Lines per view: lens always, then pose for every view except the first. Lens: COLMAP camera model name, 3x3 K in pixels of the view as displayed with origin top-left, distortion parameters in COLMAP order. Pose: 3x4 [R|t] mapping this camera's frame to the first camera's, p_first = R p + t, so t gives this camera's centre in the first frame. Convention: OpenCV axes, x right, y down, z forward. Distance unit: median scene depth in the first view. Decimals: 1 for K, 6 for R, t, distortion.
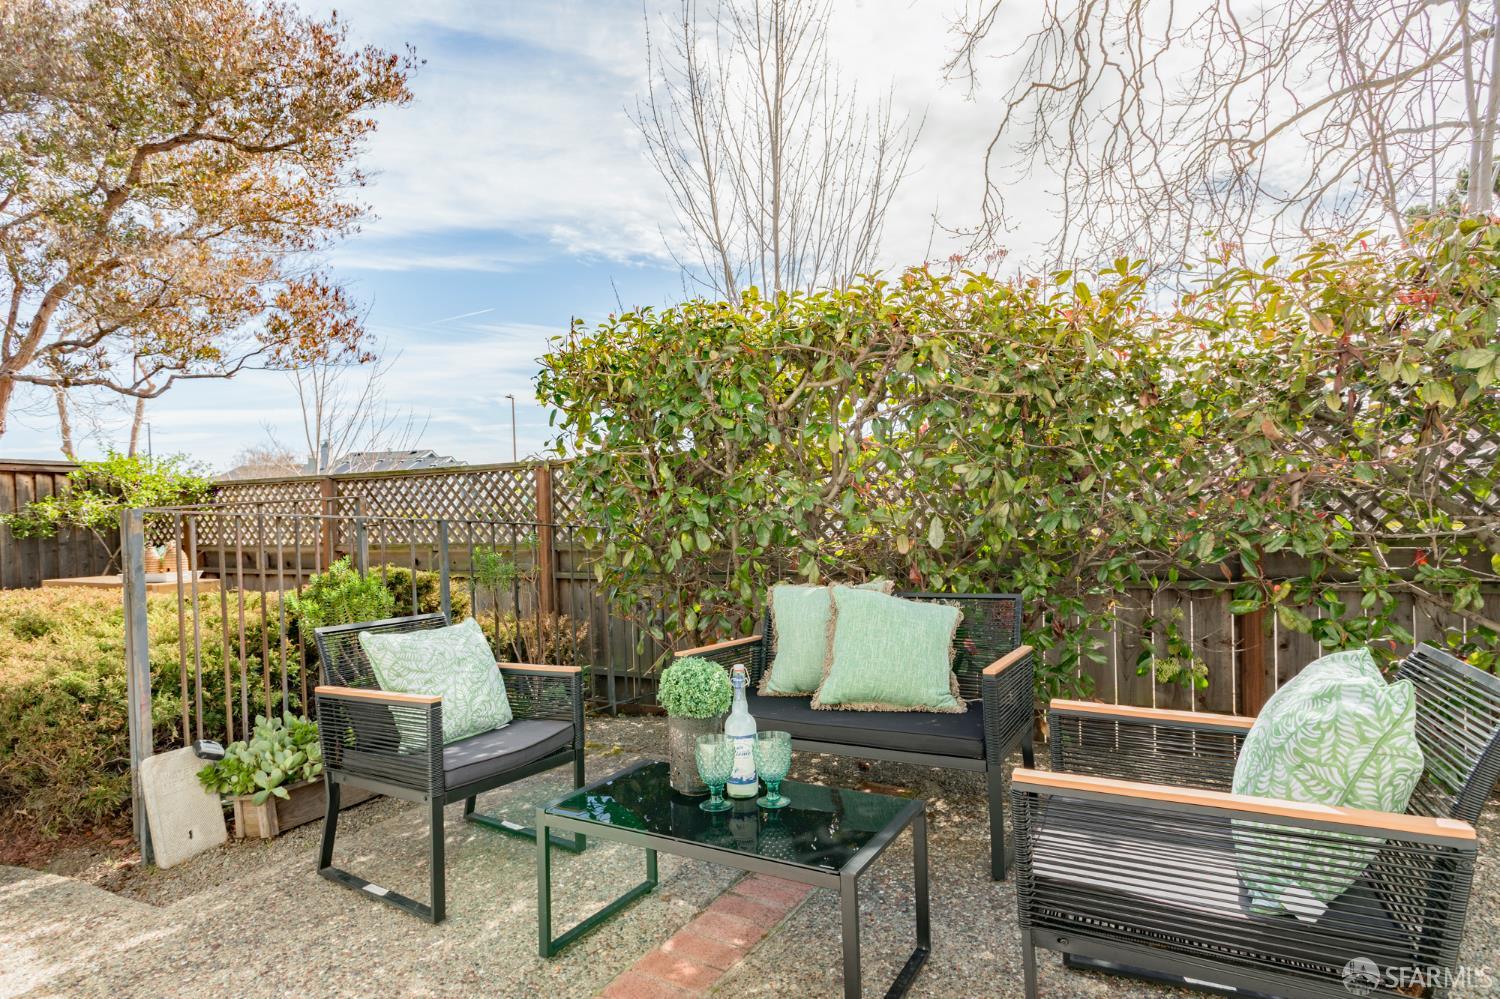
lens RADIAL K [[798.7, 0, 750.3], [0, 798.7, 507.5], [0, 0, 1]] dist [0.001054, 0.003260]
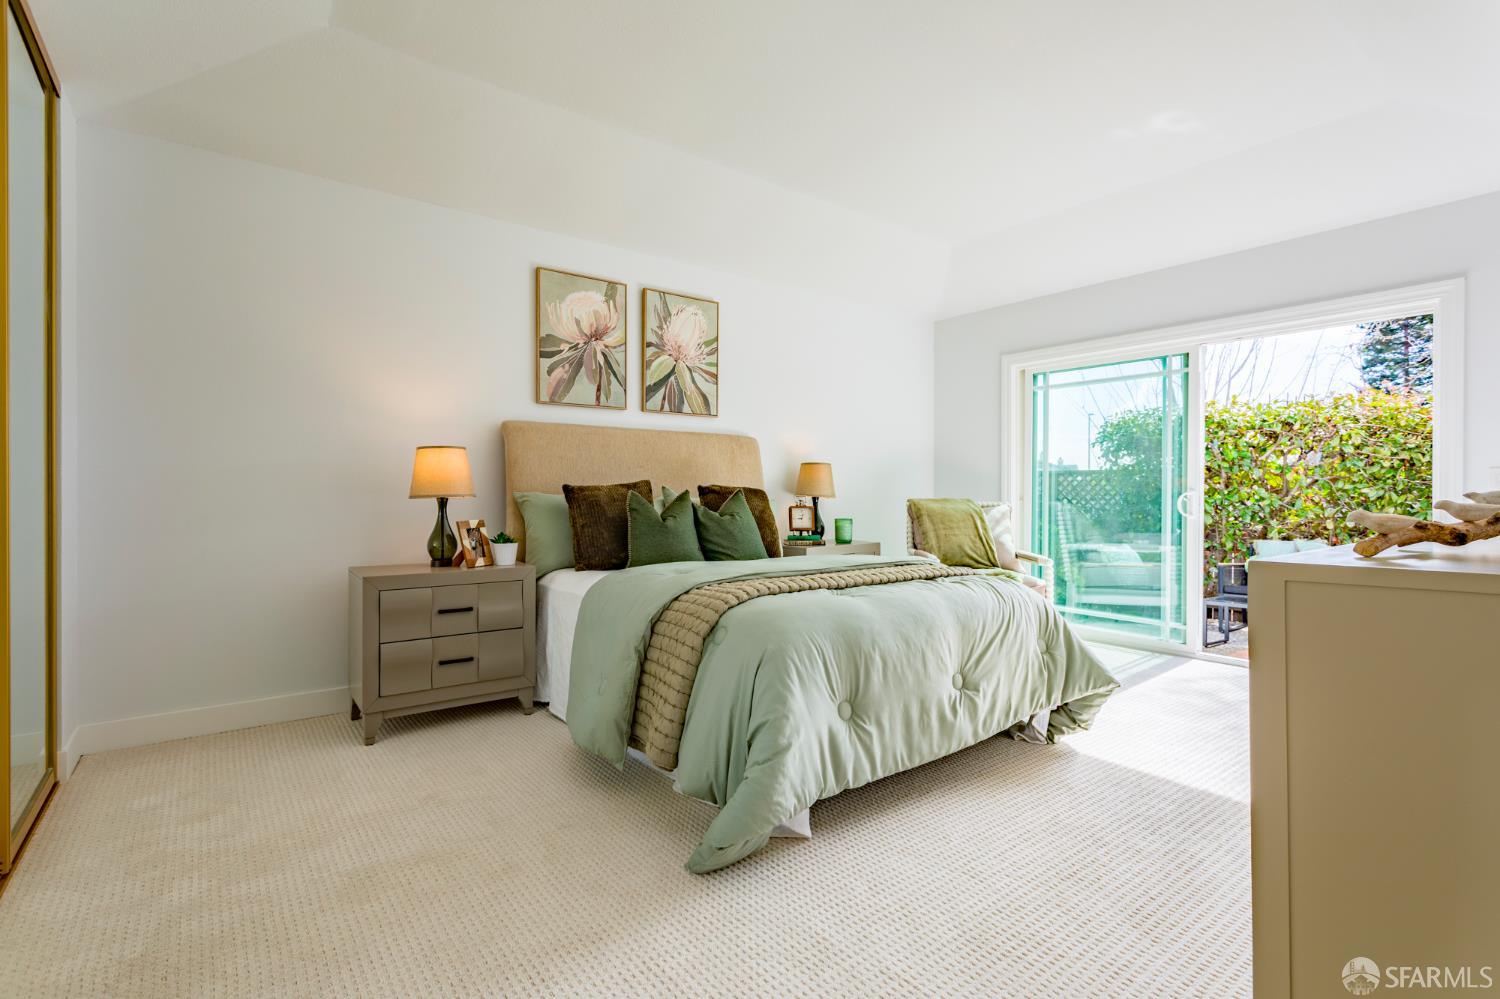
lens RADIAL K [[715.3, 0, 748.5], [0, 715.3, 494.8], [0, 0, 1]] dist [0.006366, 0.000320]
pose [[0.914112, 0.027771, -0.404509, -0.462337], [-0.024239, 0.999610, 0.013851, -0.022876], [0.404736, -0.002857, 0.914429, -1.410090]]
